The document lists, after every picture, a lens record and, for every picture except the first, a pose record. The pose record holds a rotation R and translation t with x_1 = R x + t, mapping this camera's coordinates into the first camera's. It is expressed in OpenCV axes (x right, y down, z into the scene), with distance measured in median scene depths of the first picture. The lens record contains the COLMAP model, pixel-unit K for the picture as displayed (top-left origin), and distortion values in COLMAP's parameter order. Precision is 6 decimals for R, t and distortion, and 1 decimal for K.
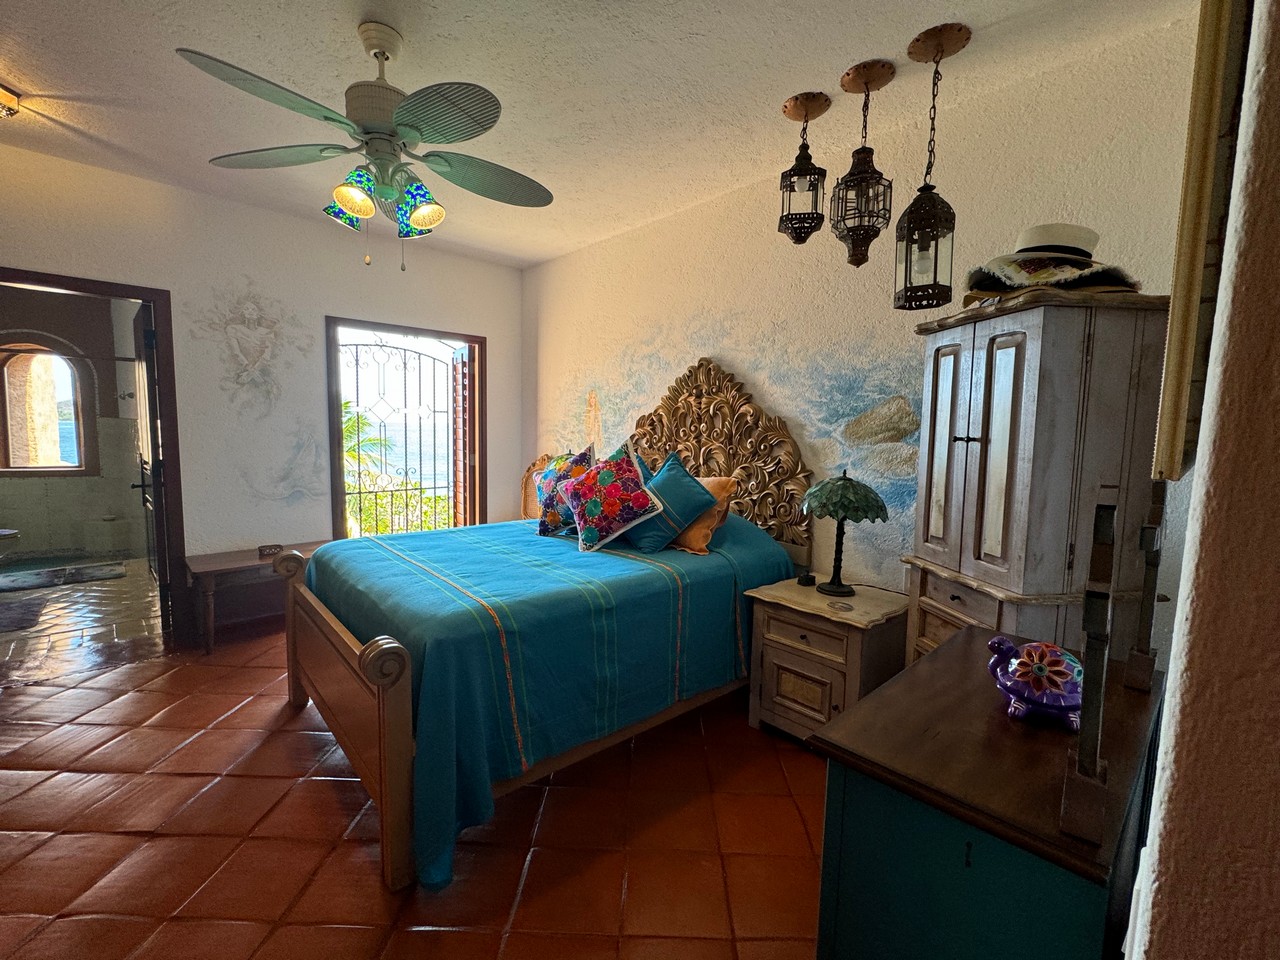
lens RADIAL K [[558.7, 0, 635.8], [0, 558.7, 480.8], [0, 0, 1]] dist [-0.000584, 0.000839]
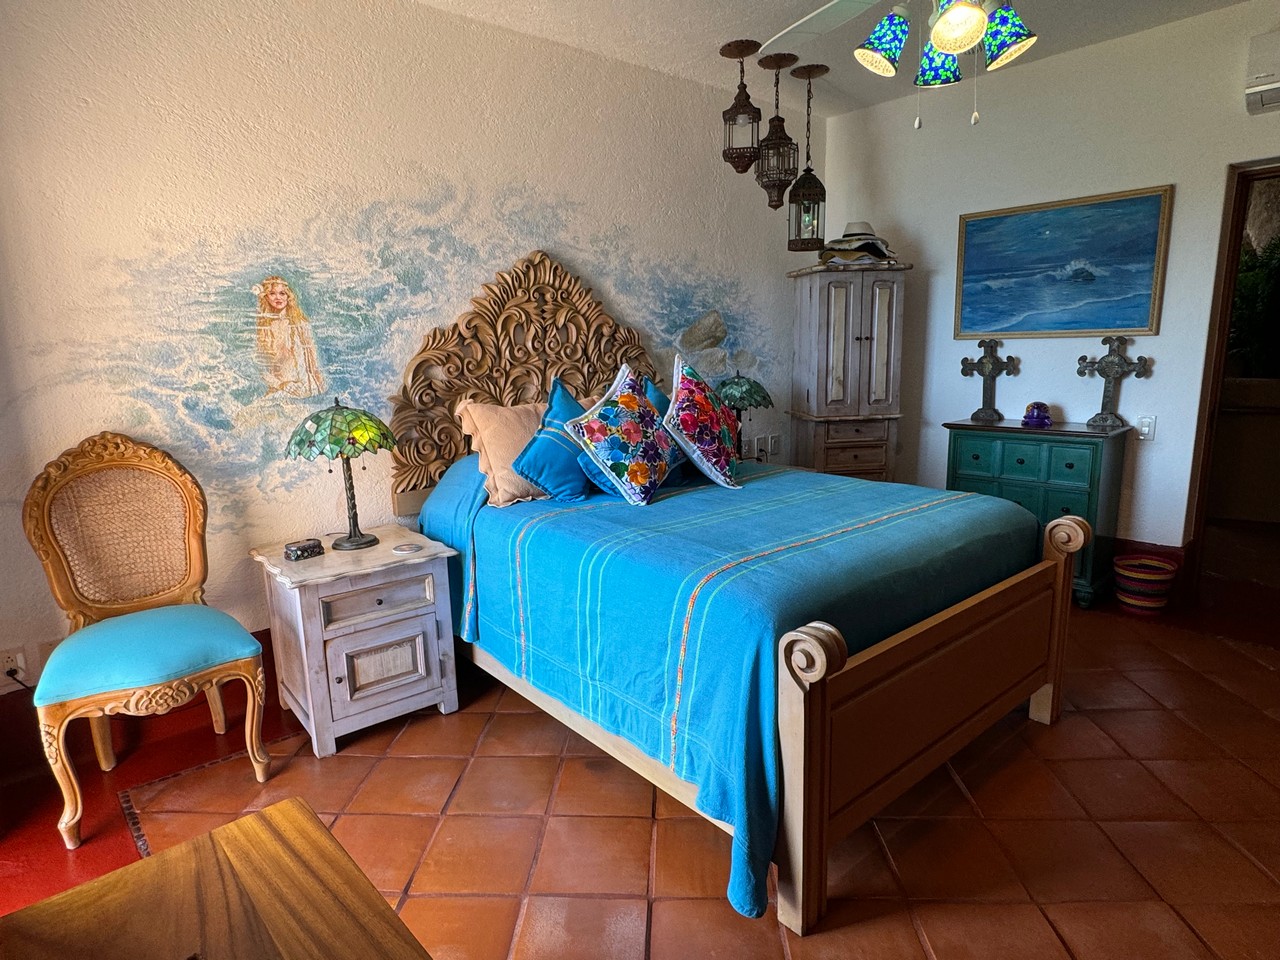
lens RADIAL K [[720.6, 0, 642.9], [0, 720.6, 486.4], [0, 0, 1]] dist [-0.000965, 0.000760]
pose [[0.029676, -0.218110, 0.975473, -1.061687], [0.123143, 0.969266, 0.212976, -0.116738], [-0.991945, 0.113802, 0.055623, 0.979524]]
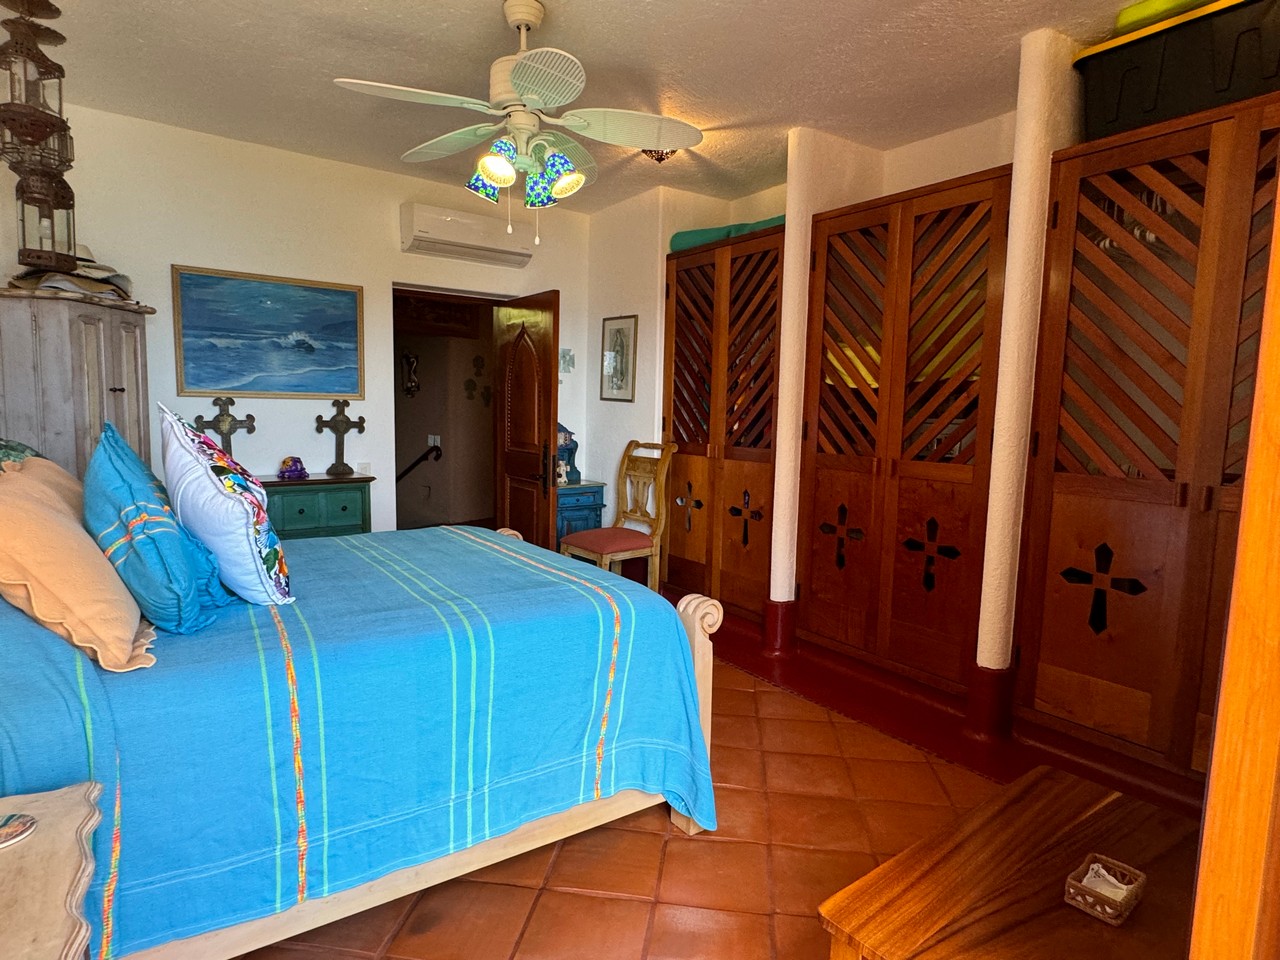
lens RADIAL K [[720.6, 0, 631.7], [0, 720.6, 483.8], [0, 0, 1]] dist [-0.000965, 0.000760]
pose [[-0.989859, -0.056583, 0.130297, -0.580021], [-0.029197, 0.978701, 0.203202, -0.153887], [-0.139019, 0.197337, -0.970429, 1.617524]]
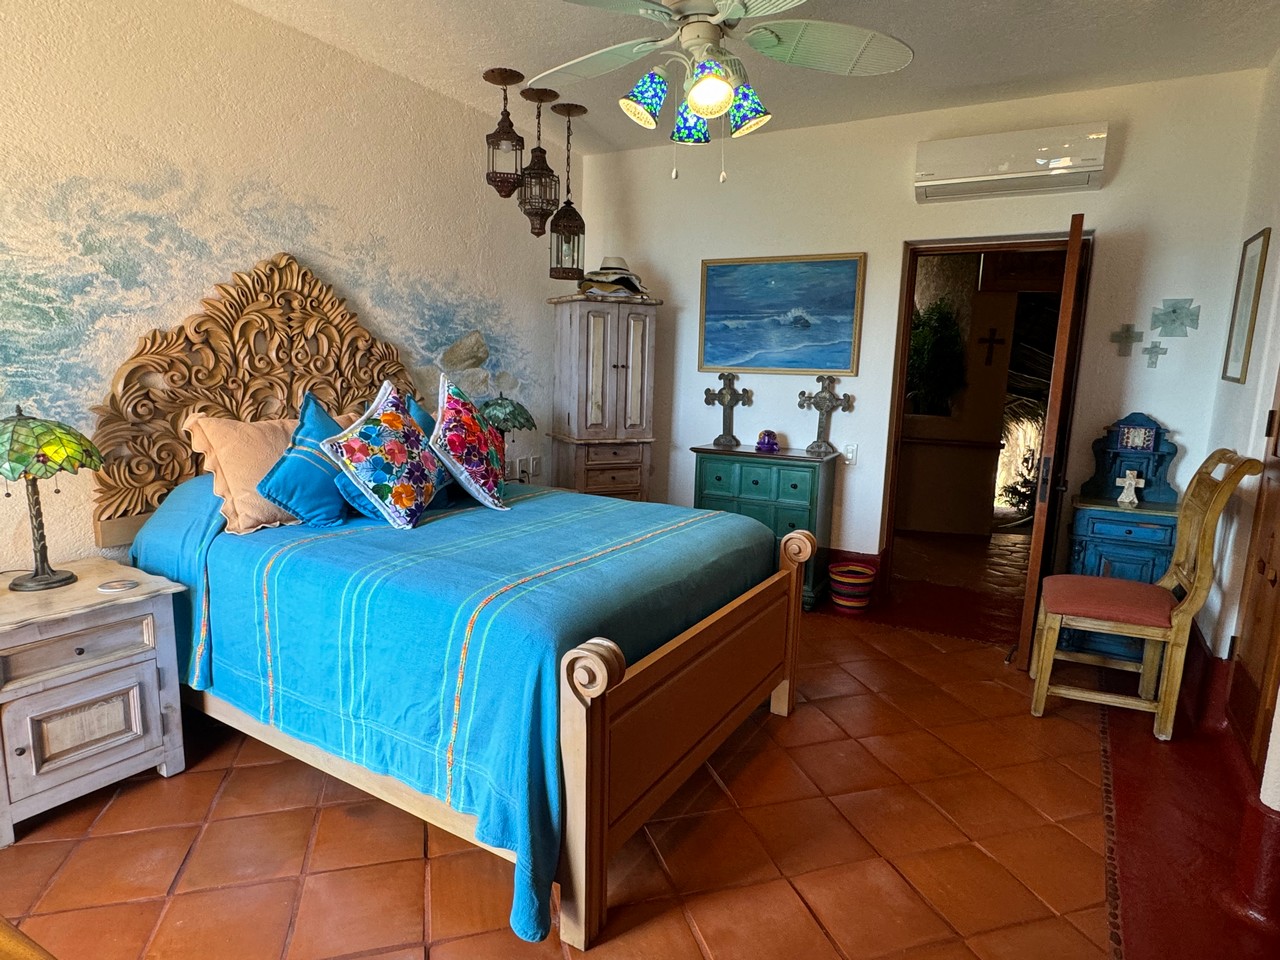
lens RADIAL K [[720.6, 0, 631.7], [0, 720.6, 484.8], [0, 0, 1]] dist [-0.000965, 0.000760]
pose [[-0.286593, -0.187561, 0.939514, -1.063676], [0.059340, 0.975291, 0.212804, -0.120613], [-0.956213, 0.116739, -0.268381, 1.002314]]
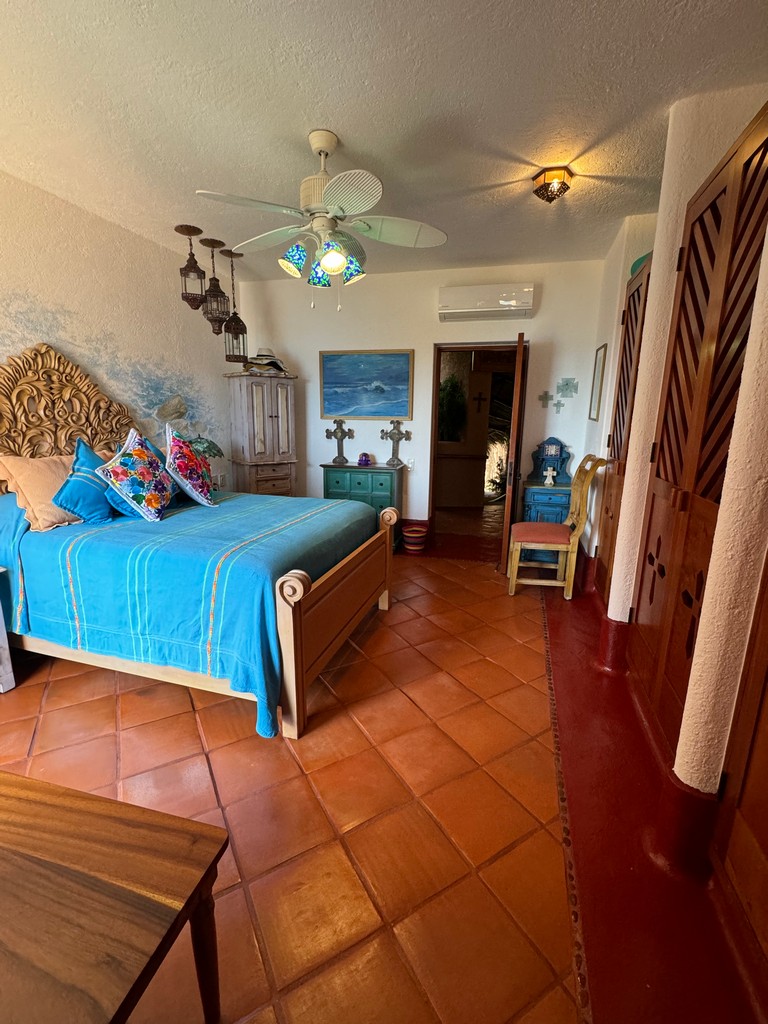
lens RADIAL K [[446.9, 0, 380.1], [0, 446.9, 511.6], [0, 0, 1]] dist [-0.000584, 0.000839]
pose [[-0.513954, -0.209324, 0.831886, -1.121743], [0.057393, 0.959206, 0.276820, -0.133494], [-0.855895, 0.190018, -0.480974, 1.076700]]
